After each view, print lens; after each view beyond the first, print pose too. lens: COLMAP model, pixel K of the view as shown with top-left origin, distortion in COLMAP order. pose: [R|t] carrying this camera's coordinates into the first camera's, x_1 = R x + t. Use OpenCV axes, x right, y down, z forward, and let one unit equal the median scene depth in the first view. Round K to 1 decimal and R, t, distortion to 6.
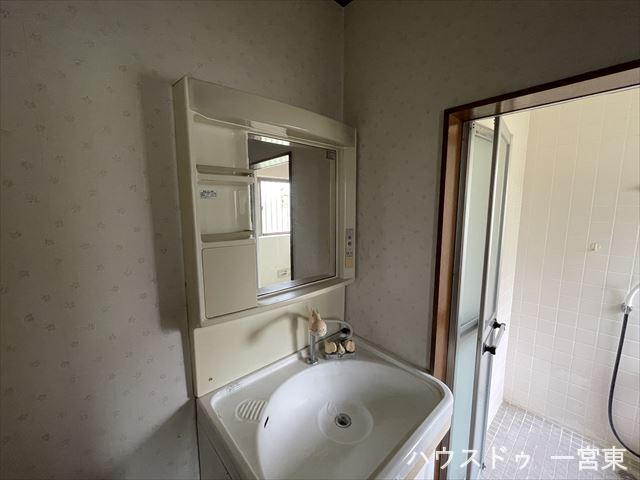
lens RADIAL K [[257.9, 0, 319.7], [0, 257.9, 239.6], [0, 0, 1]] dist [-0.002115, -0.001672]
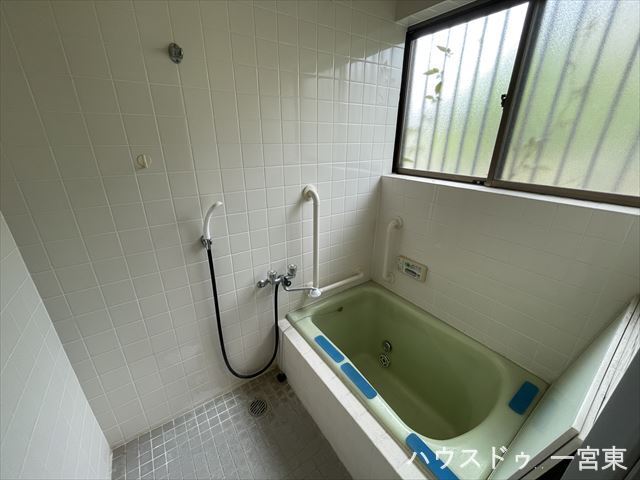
lens RADIAL K [[257.9, 0, 318.6], [0, 257.9, 238.1], [0, 0, 1]] dist [-0.002115, -0.001672]
pose [[0.123314, -0.359919, 0.924798, 0.524438], [0.119513, 0.930514, 0.346207, 0.035703], [-0.985145, 0.067833, 0.157761, 0.533776]]
